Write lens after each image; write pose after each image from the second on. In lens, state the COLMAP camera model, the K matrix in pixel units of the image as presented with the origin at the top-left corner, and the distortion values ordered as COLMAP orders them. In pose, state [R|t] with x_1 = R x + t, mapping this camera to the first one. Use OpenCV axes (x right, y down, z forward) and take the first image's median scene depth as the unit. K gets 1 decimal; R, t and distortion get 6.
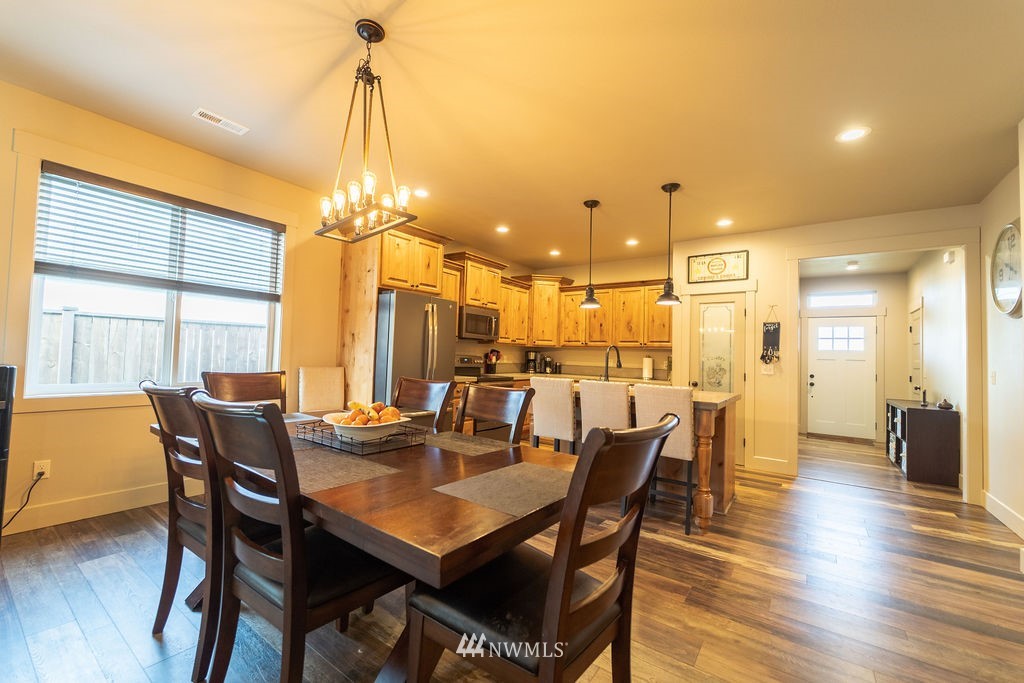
lens RADIAL K [[408.3, 0, 514.1], [0, 408.3, 343.0], [0, 0, 1]] dist [0.000299, -0.000527]
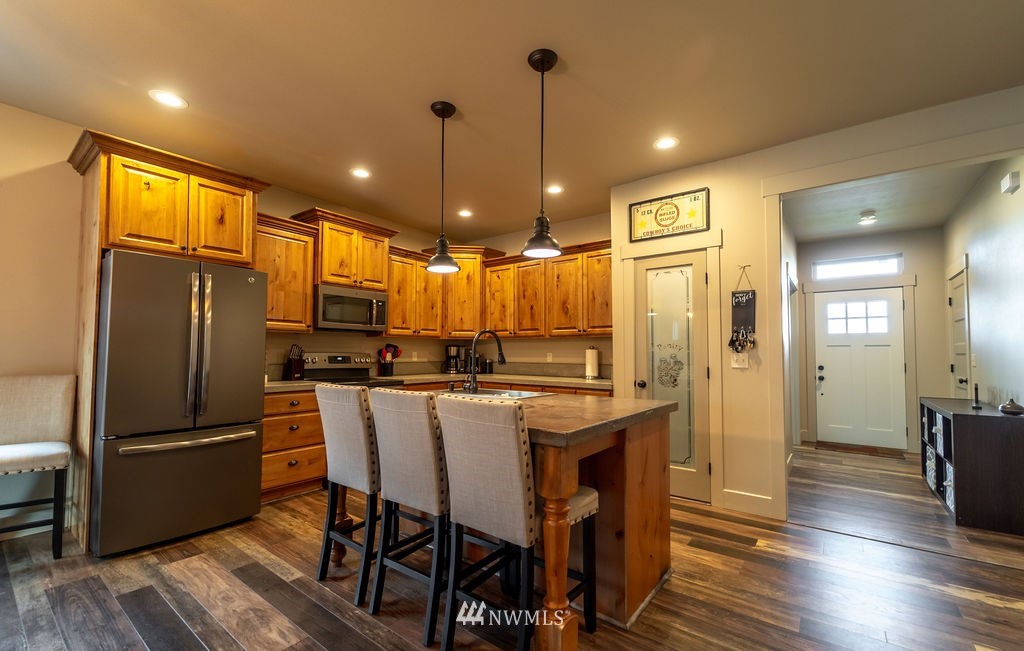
lens RADIAL K [[419.7, 0, 520.1], [0, 419.7, 339.4], [0, 0, 1]] dist [0.000137, -0.000284]
pose [[0.999437, -0.027870, -0.018677, 0.242384], [0.027834, 0.999610, -0.002187, 0.018608], [0.018731, 0.001666, 0.999823, 0.266770]]
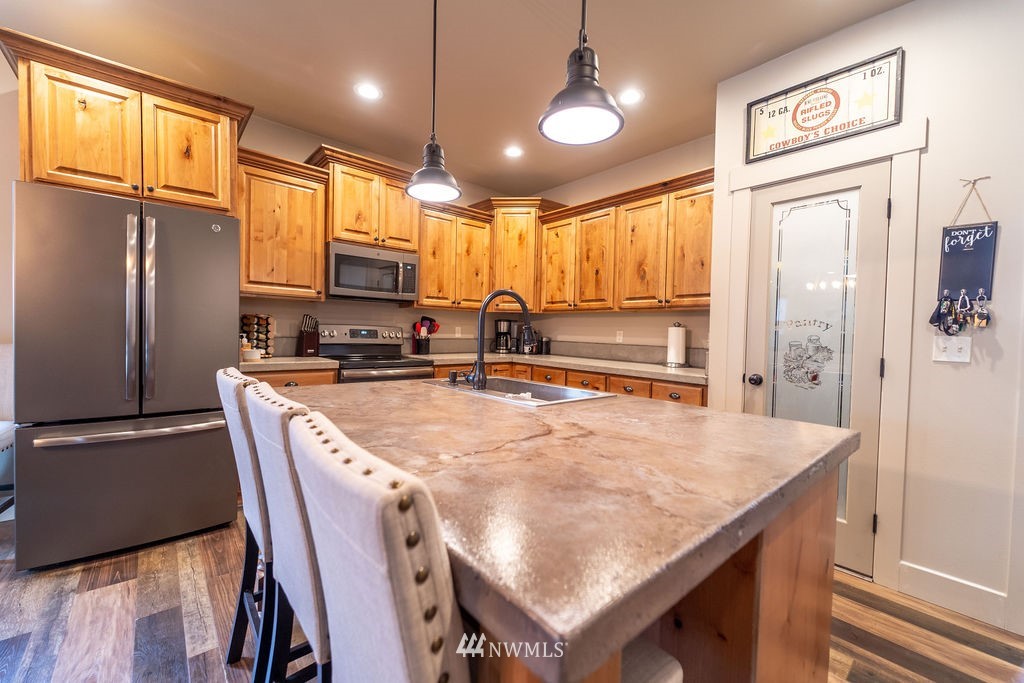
lens RADIAL K [[408.3, 0, 513.7], [0, 408.3, 344.6], [0, 0, 1]] dist [0.000299, -0.000527]
pose [[0.973813, -0.000032, -0.227352, 0.272274], [0.013498, 0.998244, 0.057675, 0.028855], [0.226951, -0.059233, 0.972103, 0.473231]]
